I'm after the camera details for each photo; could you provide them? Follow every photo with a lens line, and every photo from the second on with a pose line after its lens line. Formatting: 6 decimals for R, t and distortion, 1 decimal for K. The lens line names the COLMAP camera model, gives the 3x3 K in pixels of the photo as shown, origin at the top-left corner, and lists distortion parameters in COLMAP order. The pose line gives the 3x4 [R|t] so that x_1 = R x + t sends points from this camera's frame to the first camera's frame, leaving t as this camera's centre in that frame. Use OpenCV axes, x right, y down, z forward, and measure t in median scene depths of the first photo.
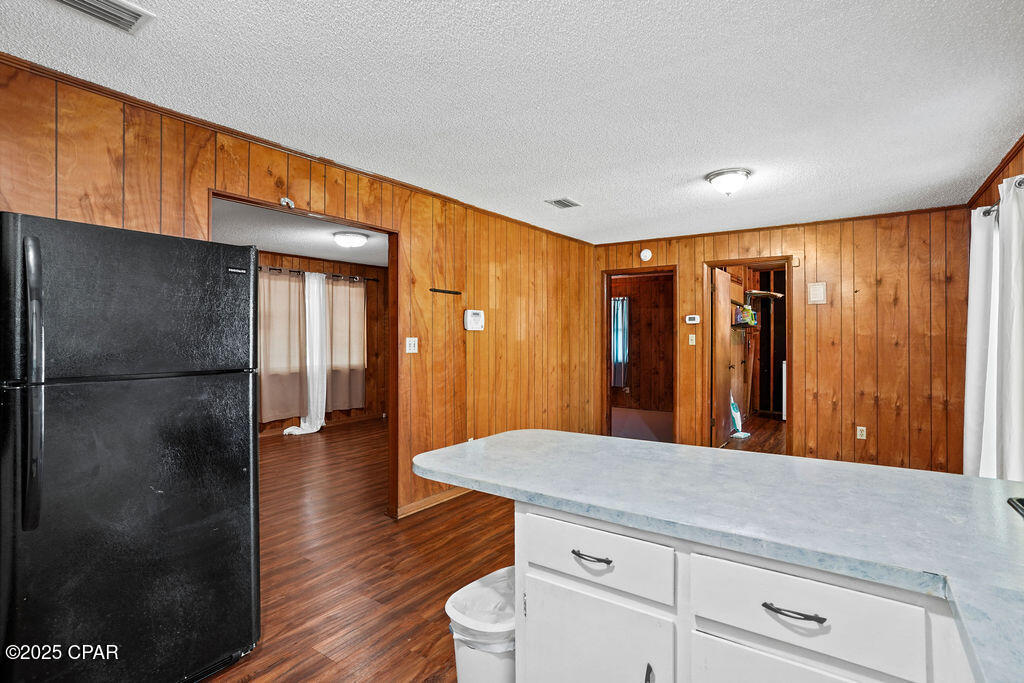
lens RADIAL K [[510.2, 0, 495.3], [0, 510.2, 333.2], [0, 0, 1]] dist [-0.047255, 0.026039]
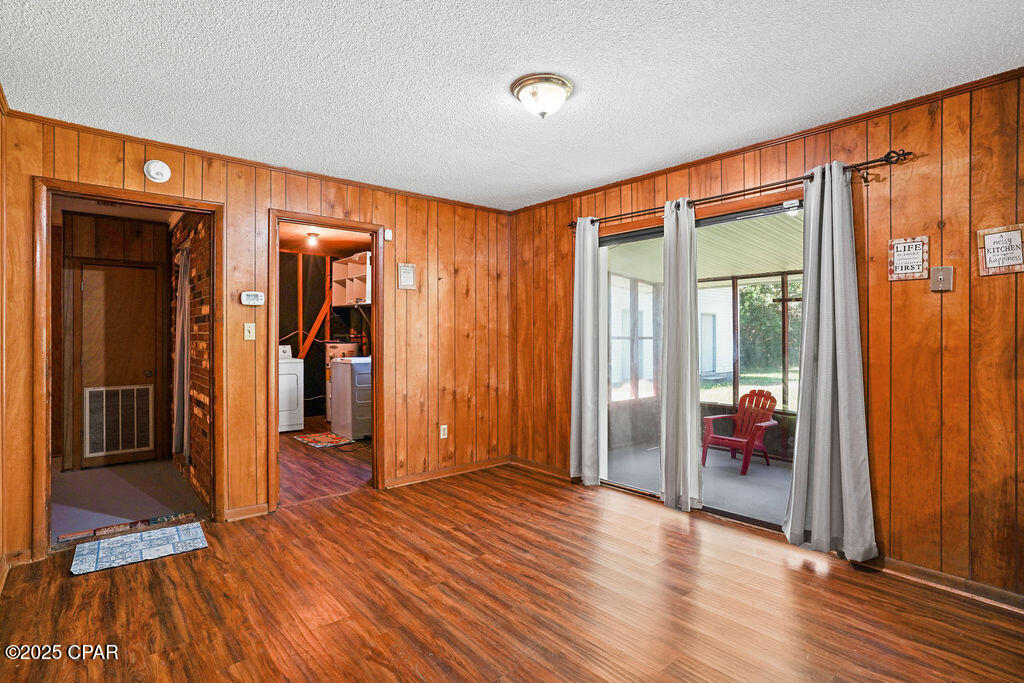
lens RADIAL K [[510.2, 0, 508.8], [0, 510.2, 337.2], [0, 0, 1]] dist [-0.047255, 0.026039]
pose [[0.222166, -0.004317, 0.974999, -0.173682], [-0.005116, 0.999971, 0.005593, 0.018365], [-0.974996, -0.006231, 0.222137, 0.706136]]
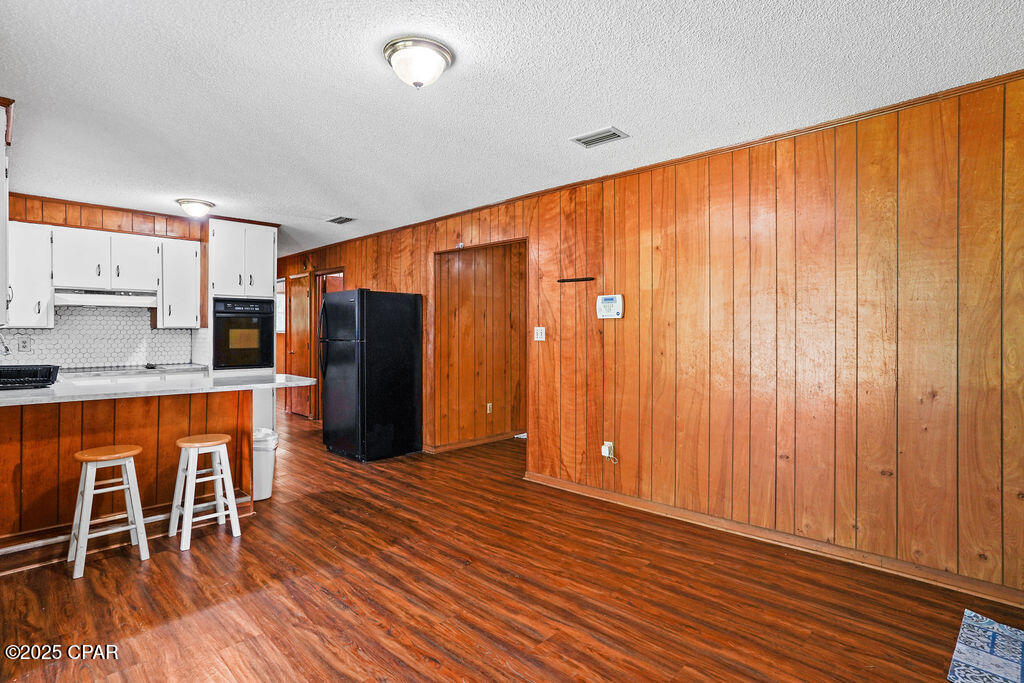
lens RADIAL K [[510.2, 0, 503.6], [0, 510.2, 331.2], [0, 0, 1]] dist [-0.047255, 0.026039]
pose [[-0.139518, 0.001831, -0.990218, 0.836519], [0.005453, 0.999985, 0.001081, 0.014246], [0.990205, -0.005249, -0.139526, 0.939903]]
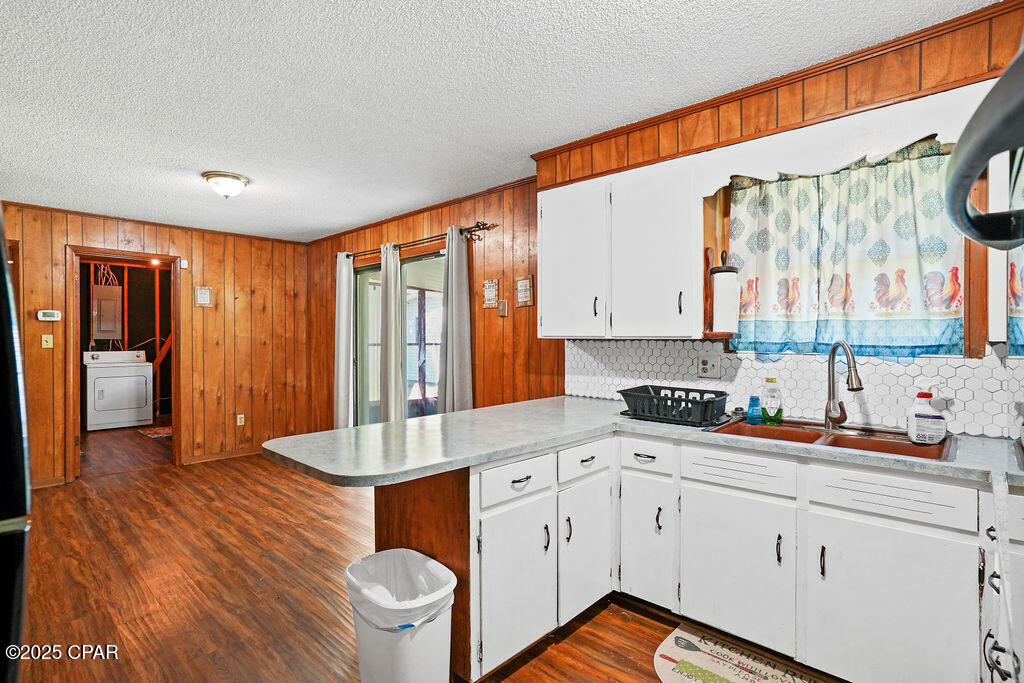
lens RADIAL K [[510.2, 0, 518.9], [0, 510.2, 342.7], [0, 0, 1]] dist [-0.047255, 0.026039]
pose [[0.112077, -0.009964, 0.993650, -0.378721], [-0.005486, 0.999928, 0.010646, 0.002901], [-0.993684, -0.006644, 0.112014, 0.236070]]
